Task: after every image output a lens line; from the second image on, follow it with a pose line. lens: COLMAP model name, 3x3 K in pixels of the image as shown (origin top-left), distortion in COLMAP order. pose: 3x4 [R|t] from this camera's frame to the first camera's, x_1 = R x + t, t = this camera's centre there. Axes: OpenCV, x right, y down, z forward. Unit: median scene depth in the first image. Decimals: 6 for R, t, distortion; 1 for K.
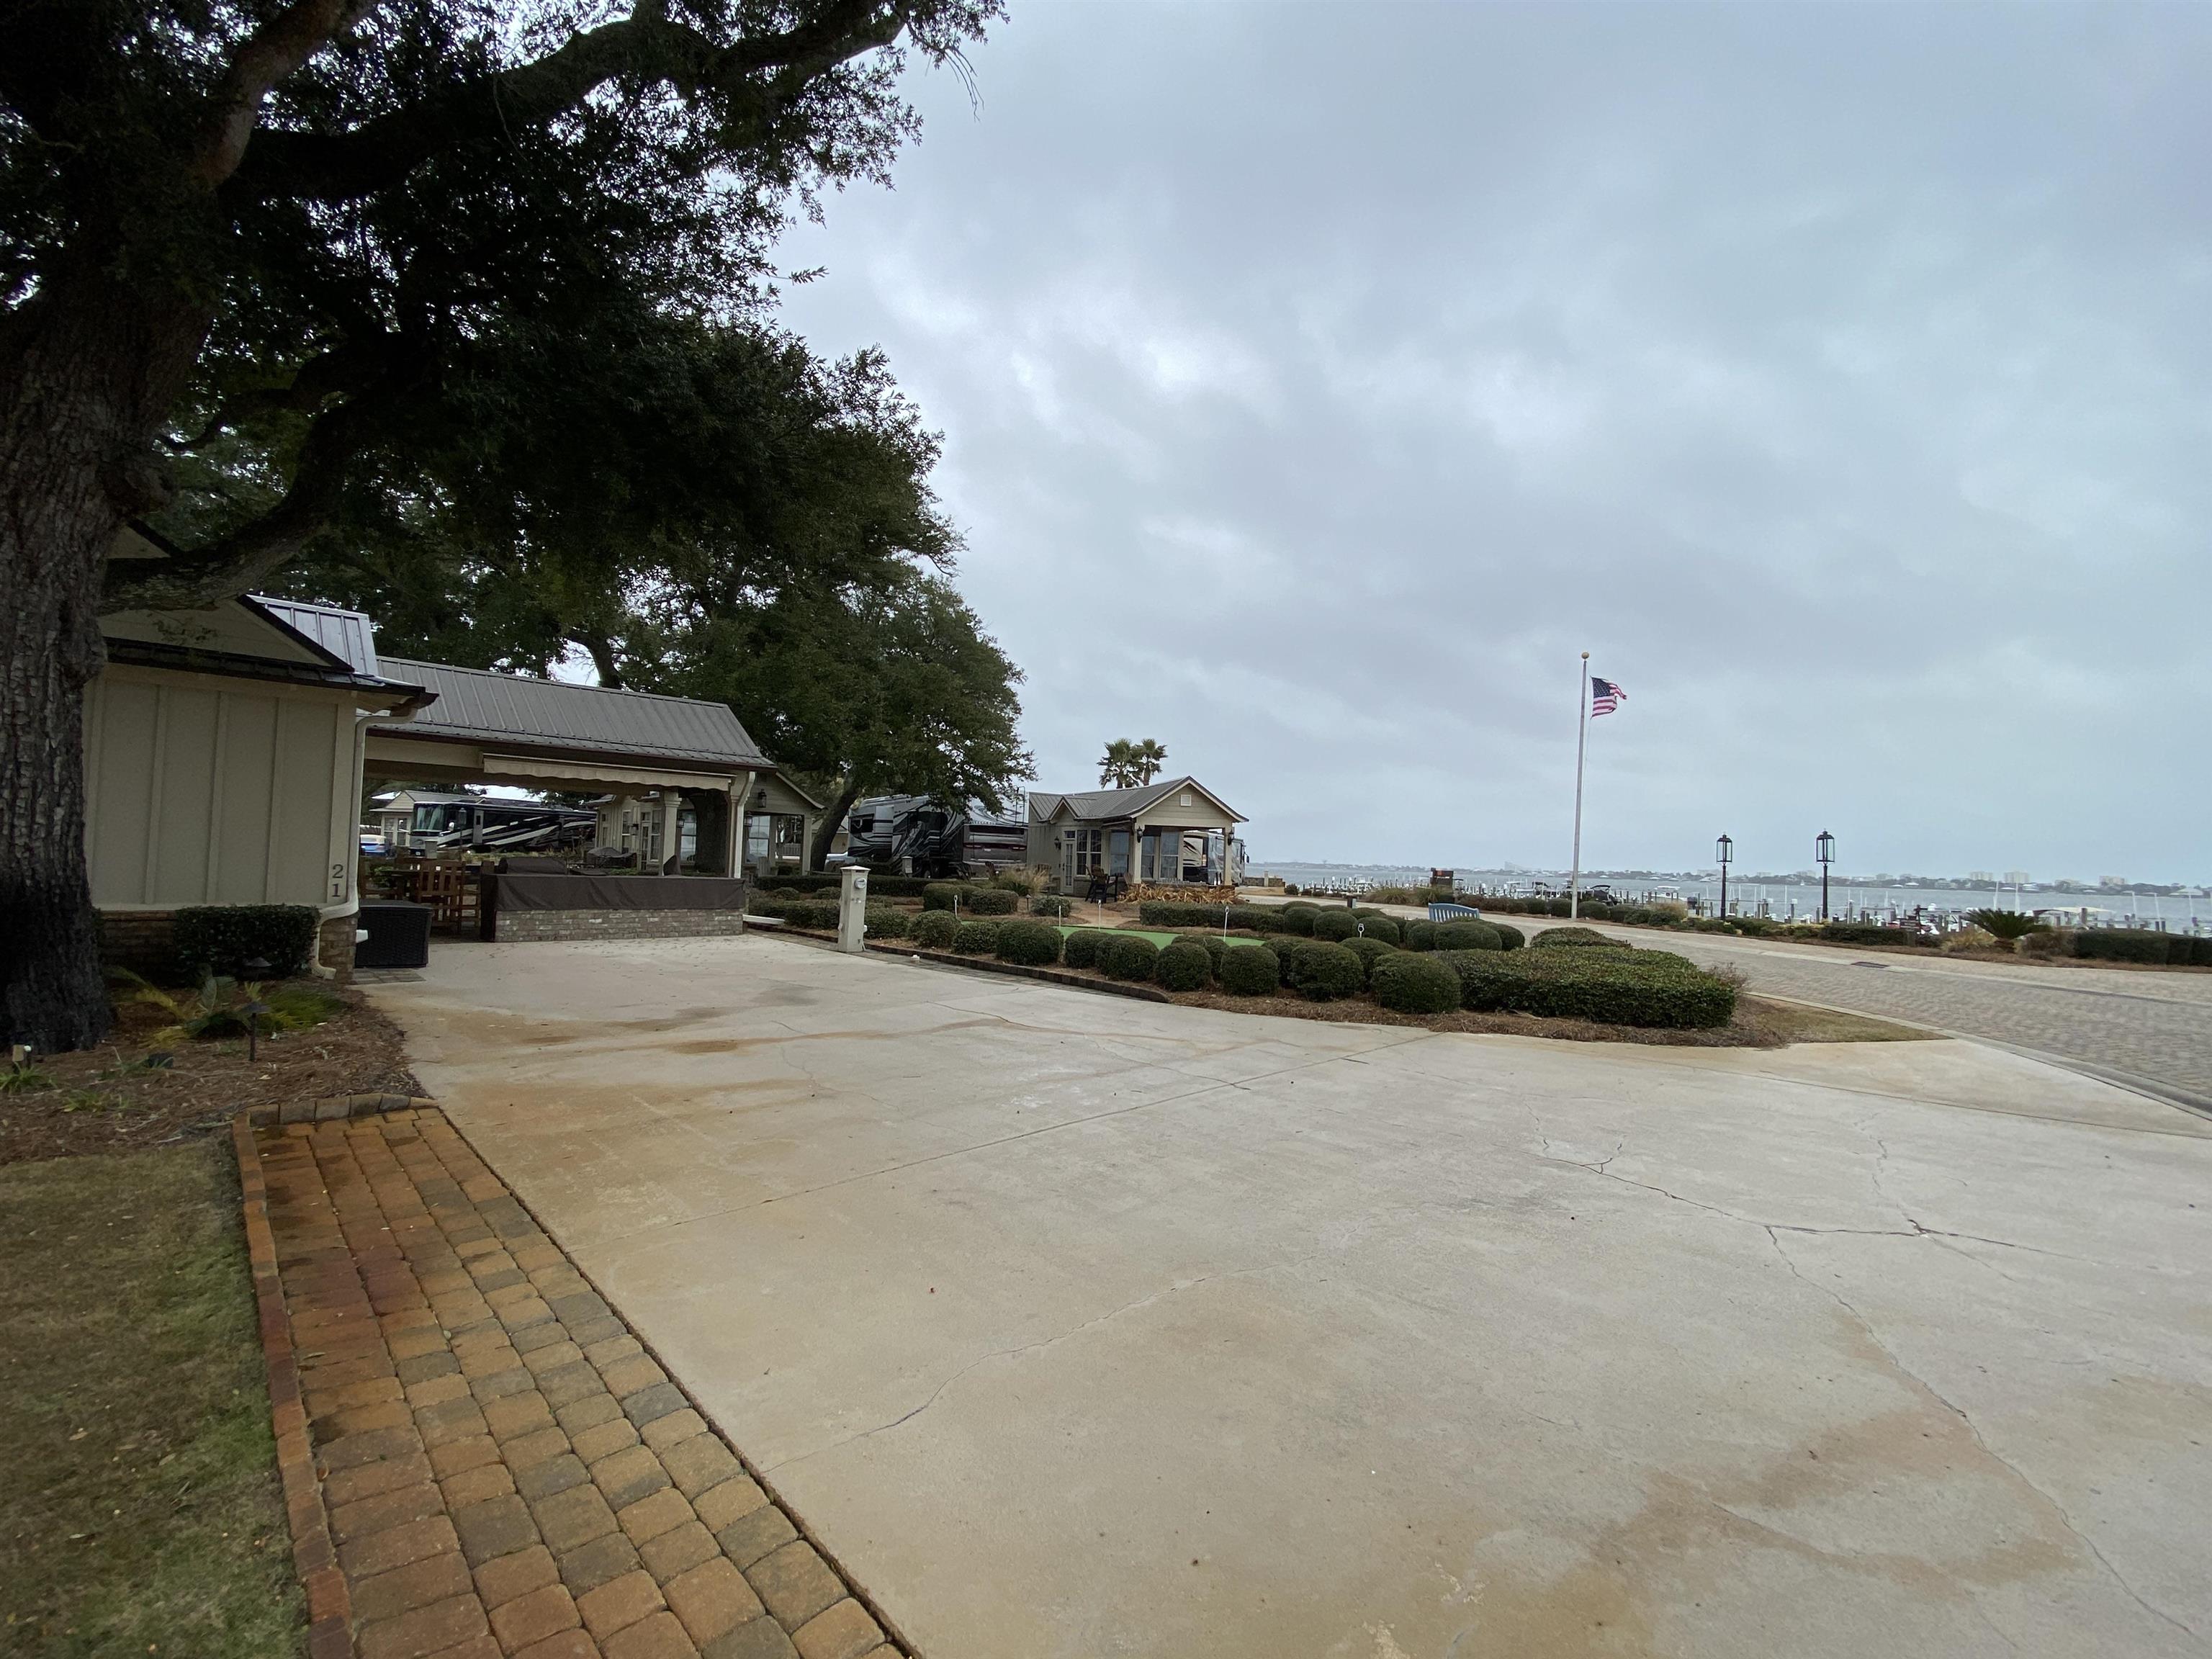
lens RADIAL K [[901.7, 0, 1106.0], [0, 901.7, 829.5], [0, 0, 1]] dist [0.047460, -0.036843]
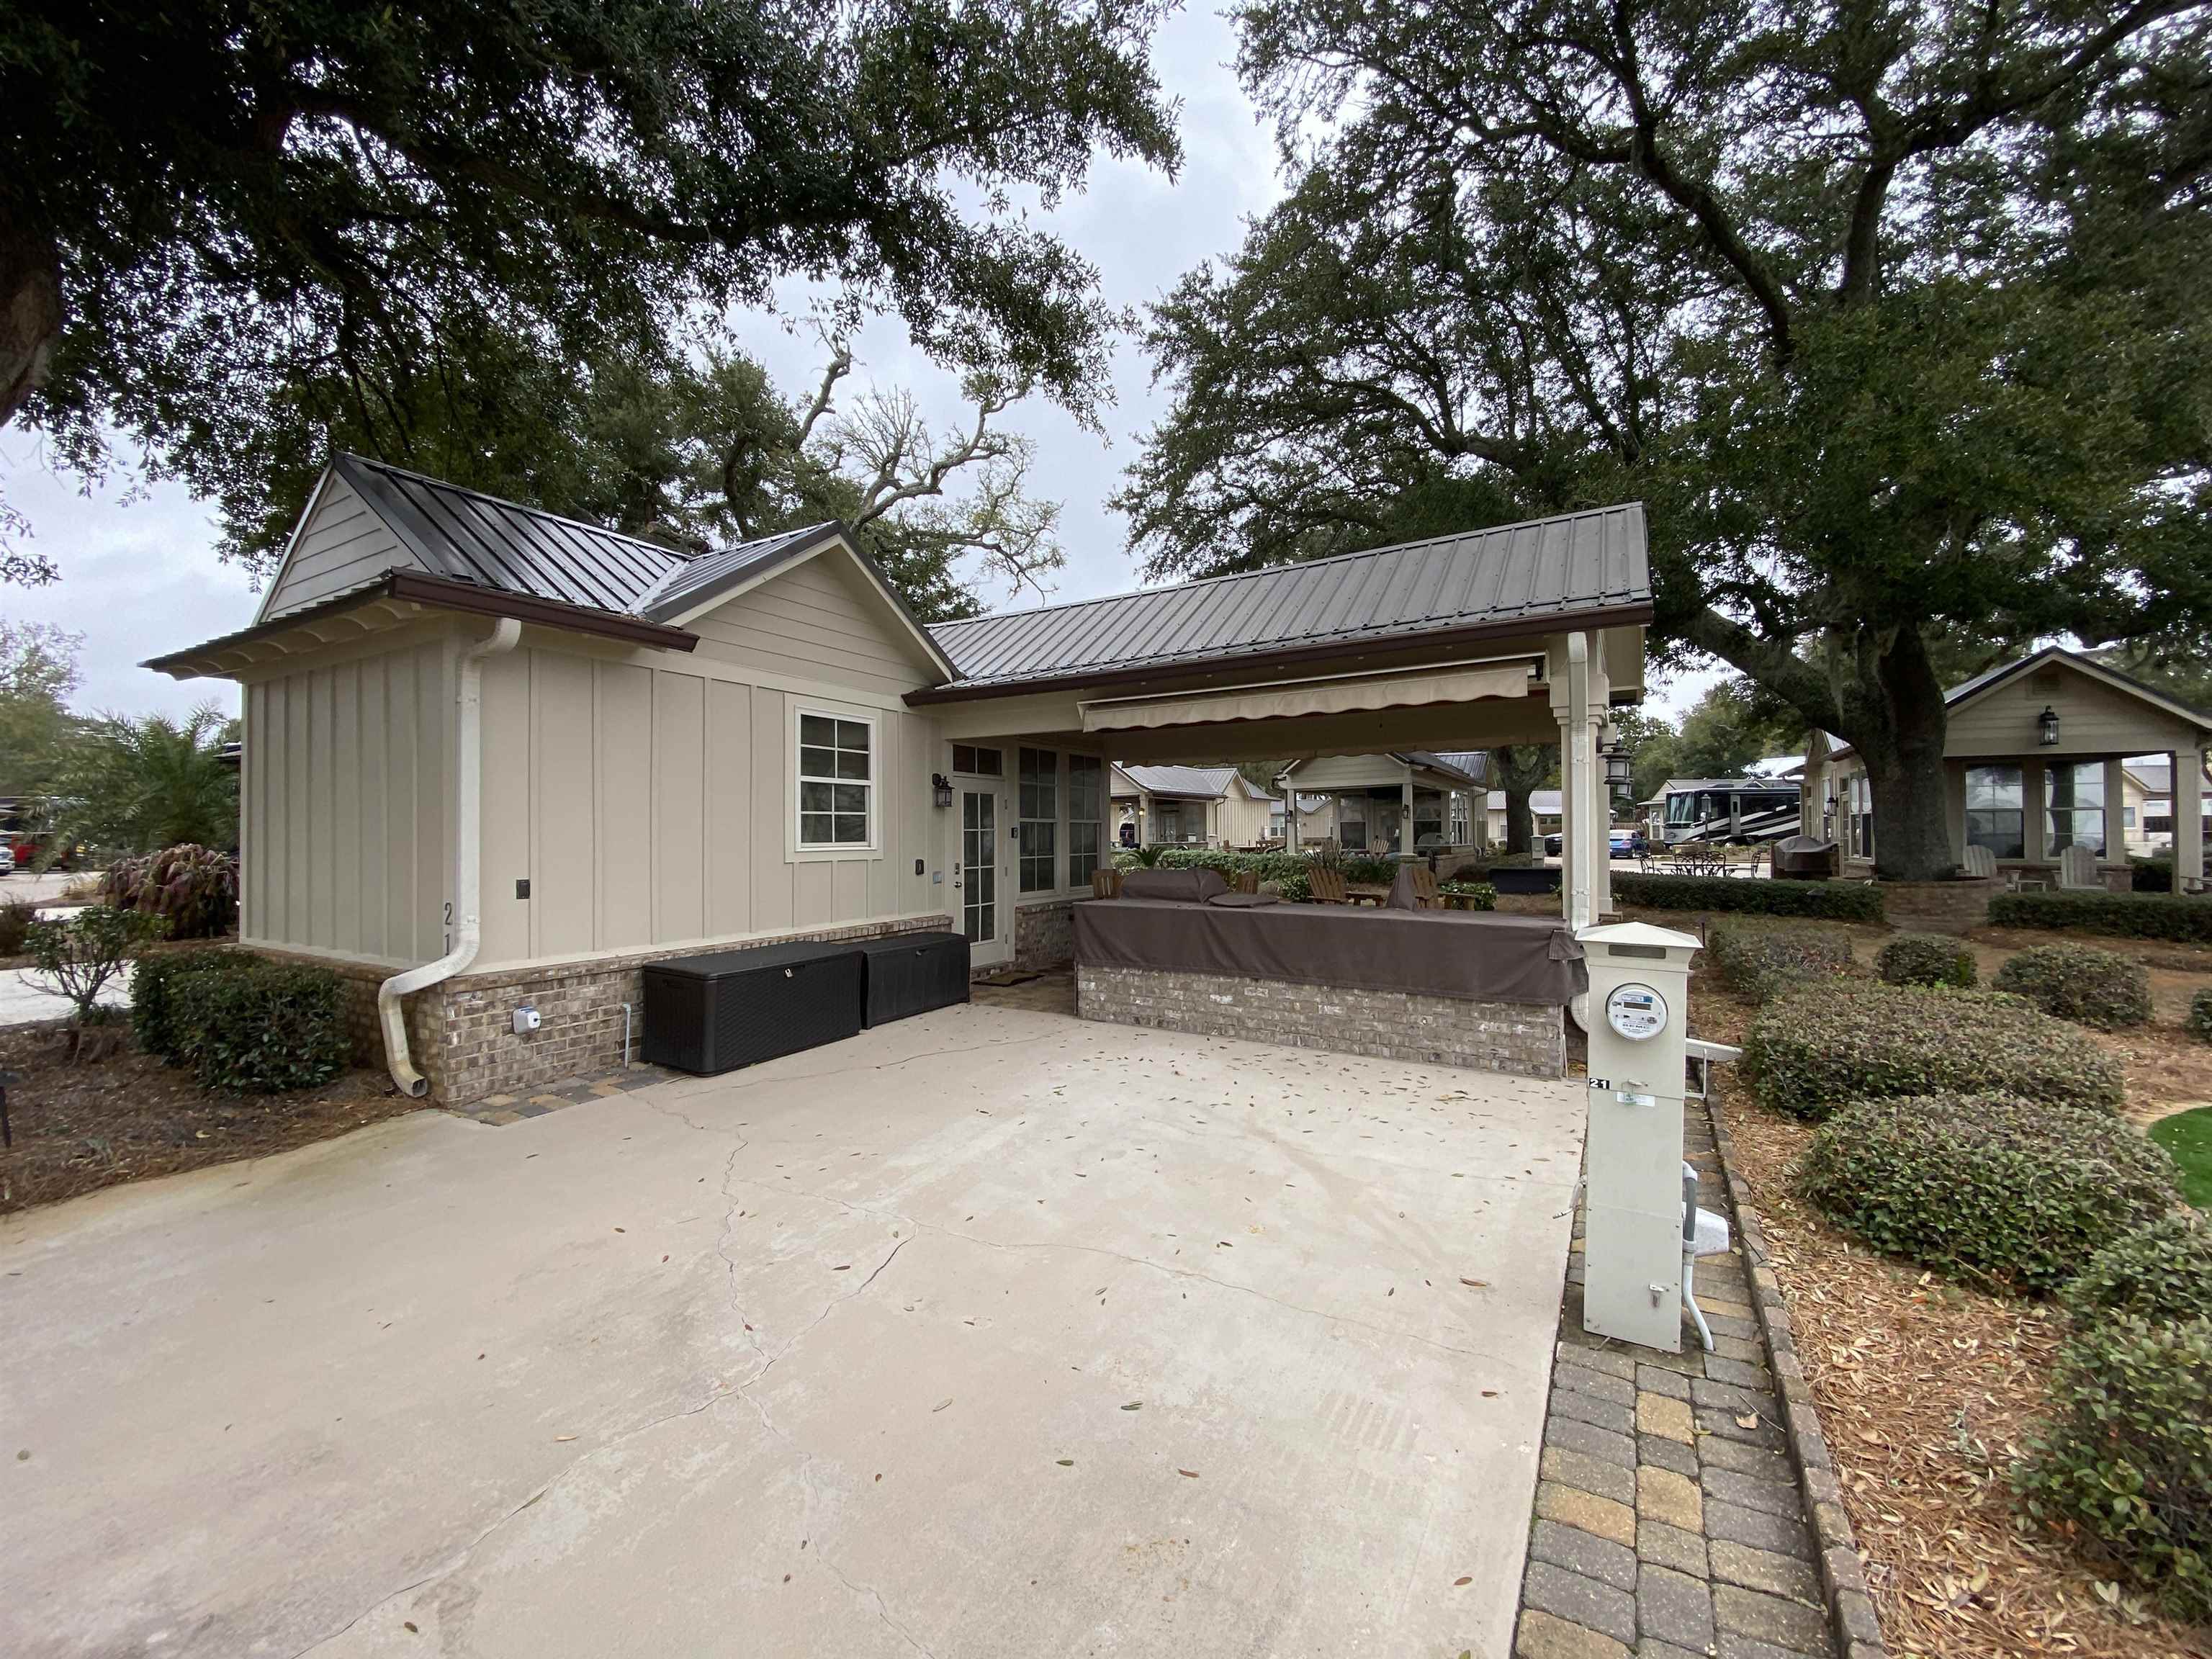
lens RADIAL K [[901.7, 0, 1106.0], [0, 901.7, 829.5], [0, 0, 1]] dist [0.047460, -0.036843]
pose [[0.245961, -0.039763, -0.968464, -0.091363], [0.048930, 0.998394, -0.028565, 0.018018], [0.968044, -0.040361, 0.247511, 0.738425]]
